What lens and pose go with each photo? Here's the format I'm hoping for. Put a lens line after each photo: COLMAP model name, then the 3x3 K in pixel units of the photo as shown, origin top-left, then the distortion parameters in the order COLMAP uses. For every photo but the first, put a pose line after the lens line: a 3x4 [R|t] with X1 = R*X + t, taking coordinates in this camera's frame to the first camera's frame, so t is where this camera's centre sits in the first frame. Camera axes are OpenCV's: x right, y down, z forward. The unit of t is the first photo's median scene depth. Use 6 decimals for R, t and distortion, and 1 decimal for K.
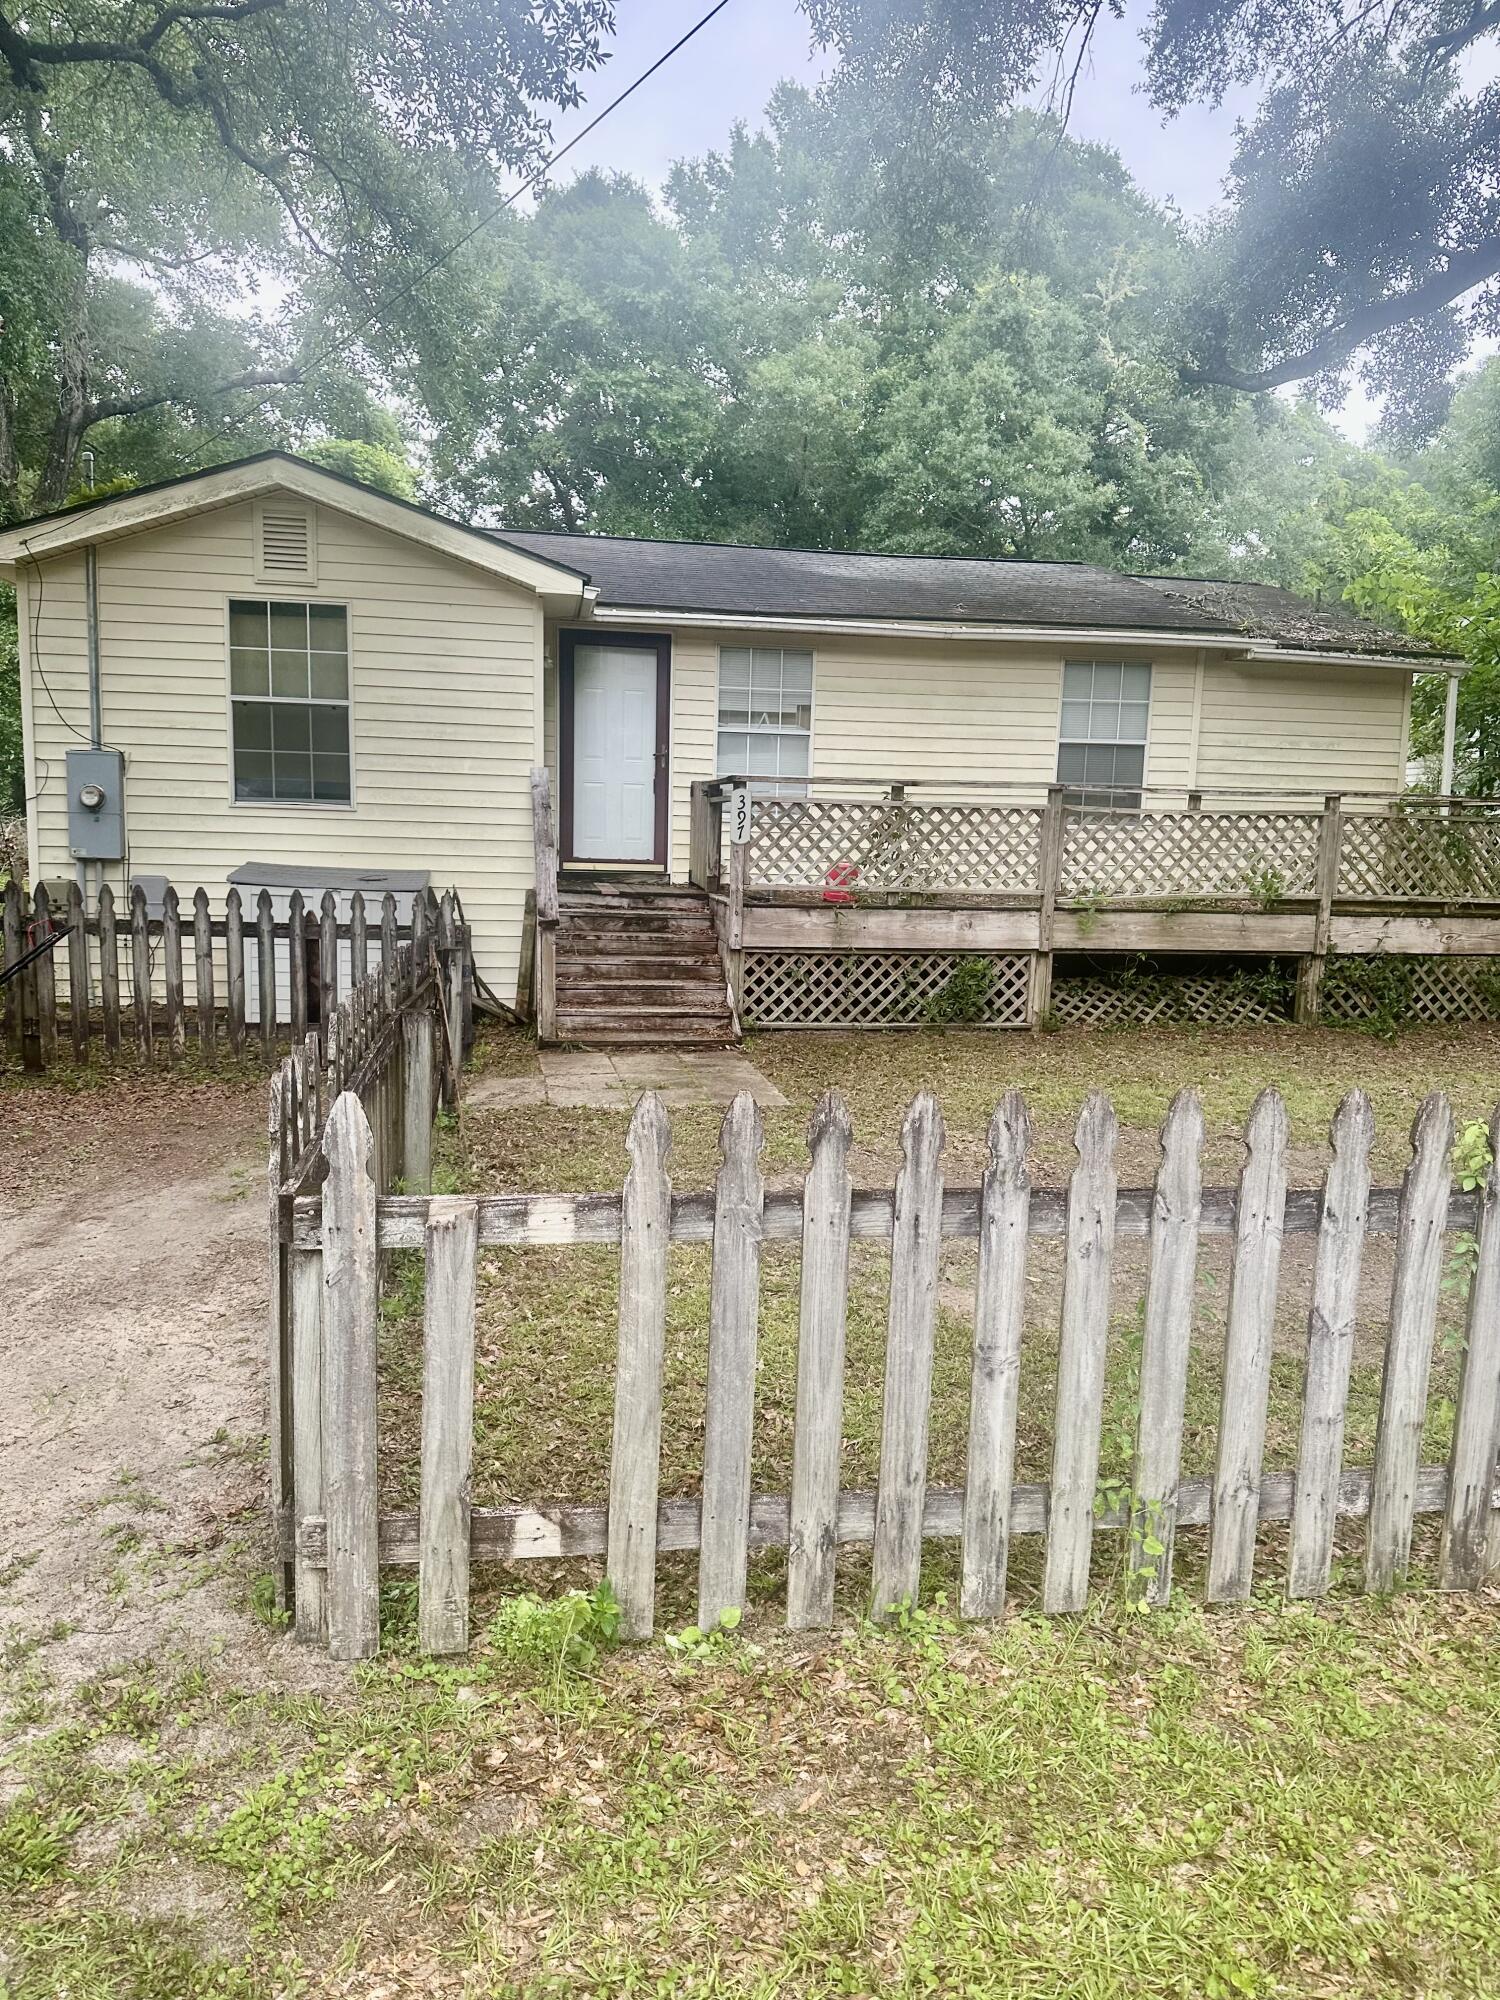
lens RADIAL K [[1356.6, 0, 750.0], [0, 1356.6, 1000.0], [0, 0, 1]] dist [0.061920, -0.000504]
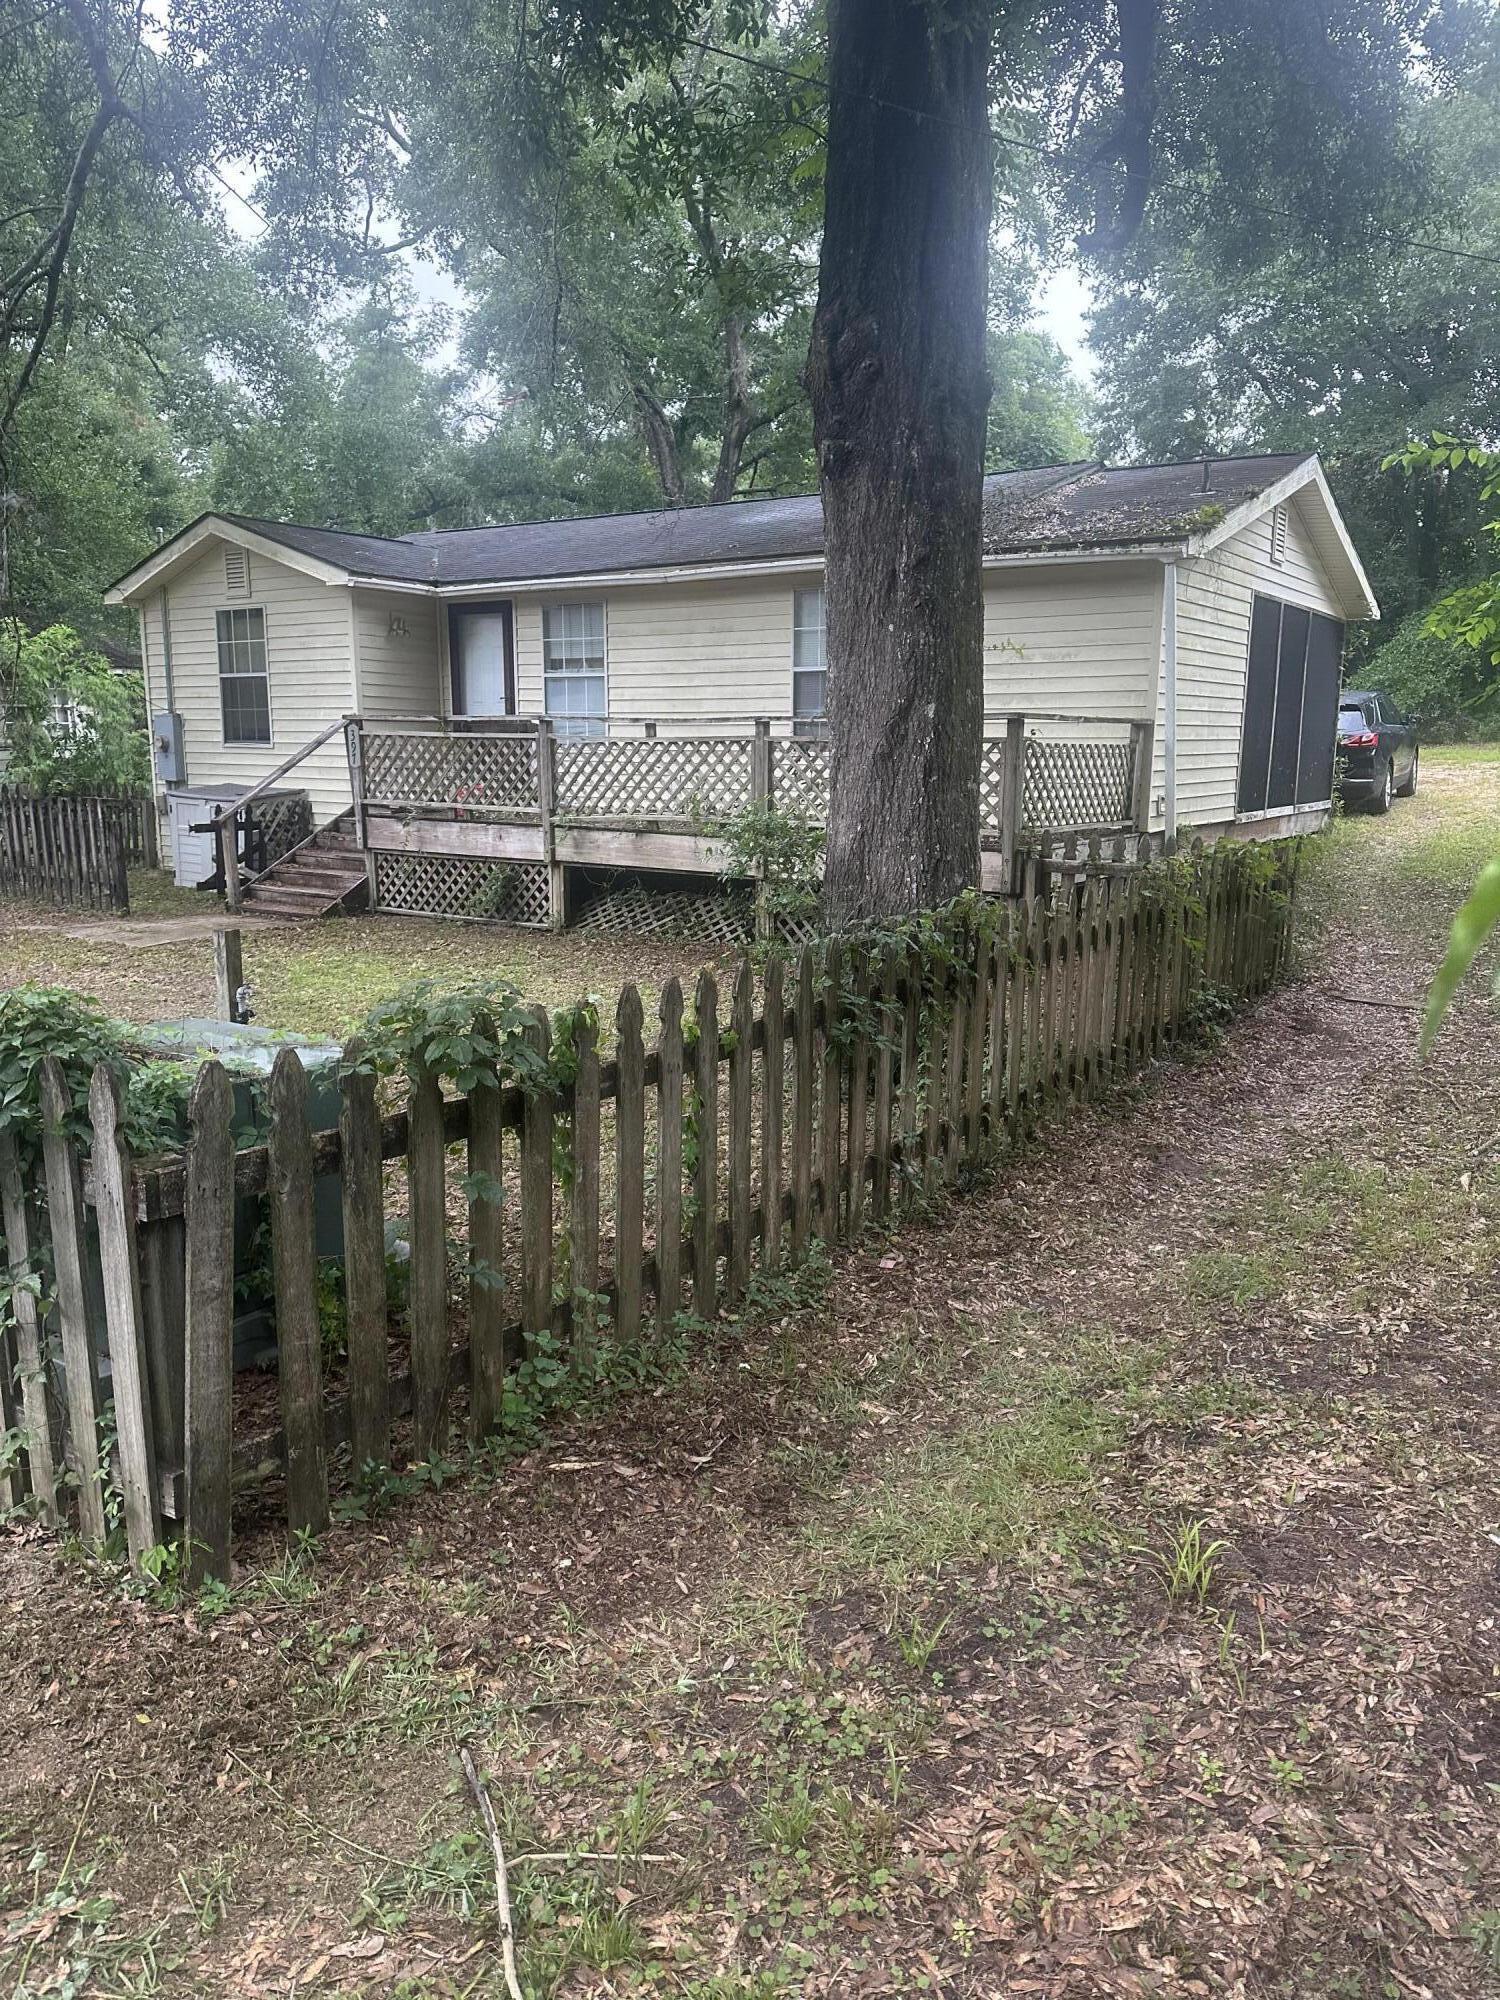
lens RADIAL K [[1356.6, 0, 750.0], [0, 1356.6, 1000.0], [0, 0, 1]] dist [0.061920, -0.000504]
pose [[0.733730, 0.106708, -0.671010, 1.121760], [-0.077219, 0.994288, 0.073681, -0.017747], [0.675039, -0.002247, 0.737778, 0.260943]]
